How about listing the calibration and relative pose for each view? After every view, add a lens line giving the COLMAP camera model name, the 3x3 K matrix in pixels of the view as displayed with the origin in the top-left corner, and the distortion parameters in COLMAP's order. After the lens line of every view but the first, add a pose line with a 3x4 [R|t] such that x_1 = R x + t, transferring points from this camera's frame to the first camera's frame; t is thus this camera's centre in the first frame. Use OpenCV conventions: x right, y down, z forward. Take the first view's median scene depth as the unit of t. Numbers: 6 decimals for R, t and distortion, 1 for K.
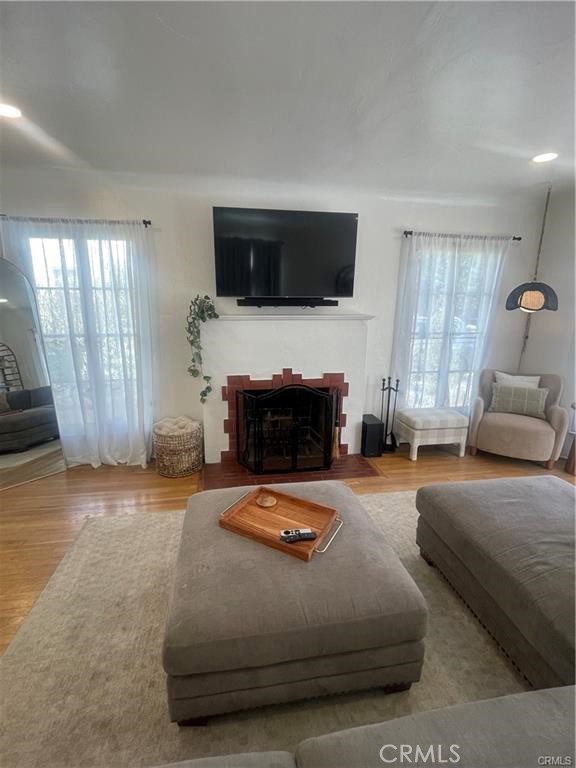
lens RADIAL K [[358.0, 0, 288.0], [0, 358.0, 384.0], [0, 0, 1]] dist [-0.002844, -0.000394]
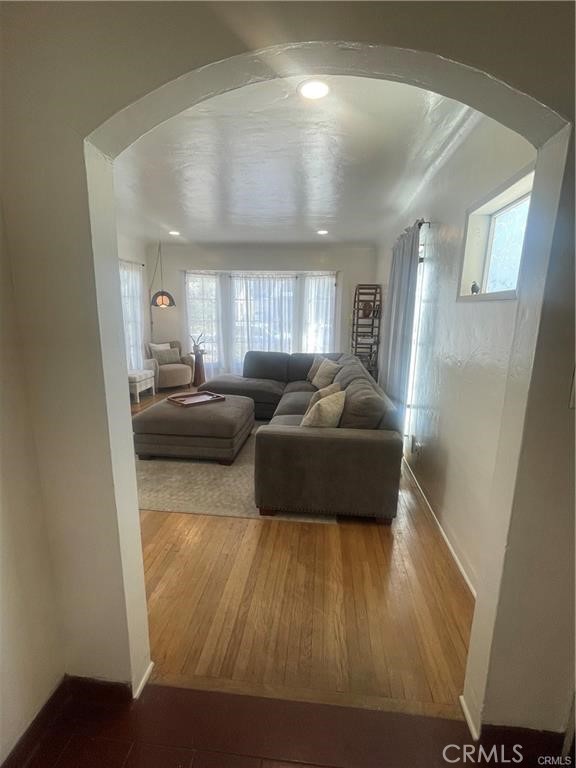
lens RADIAL K [[358.0, 0, 288.0], [0, 358.0, 384.0], [0, 0, 1]] dist [-0.002844, -0.000394]
pose [[0.268045, -0.201755, 0.942044, -0.941317], [0.210543, 0.966458, 0.147076, 0.043165], [-0.940119, 0.158918, 0.301532, -0.093976]]
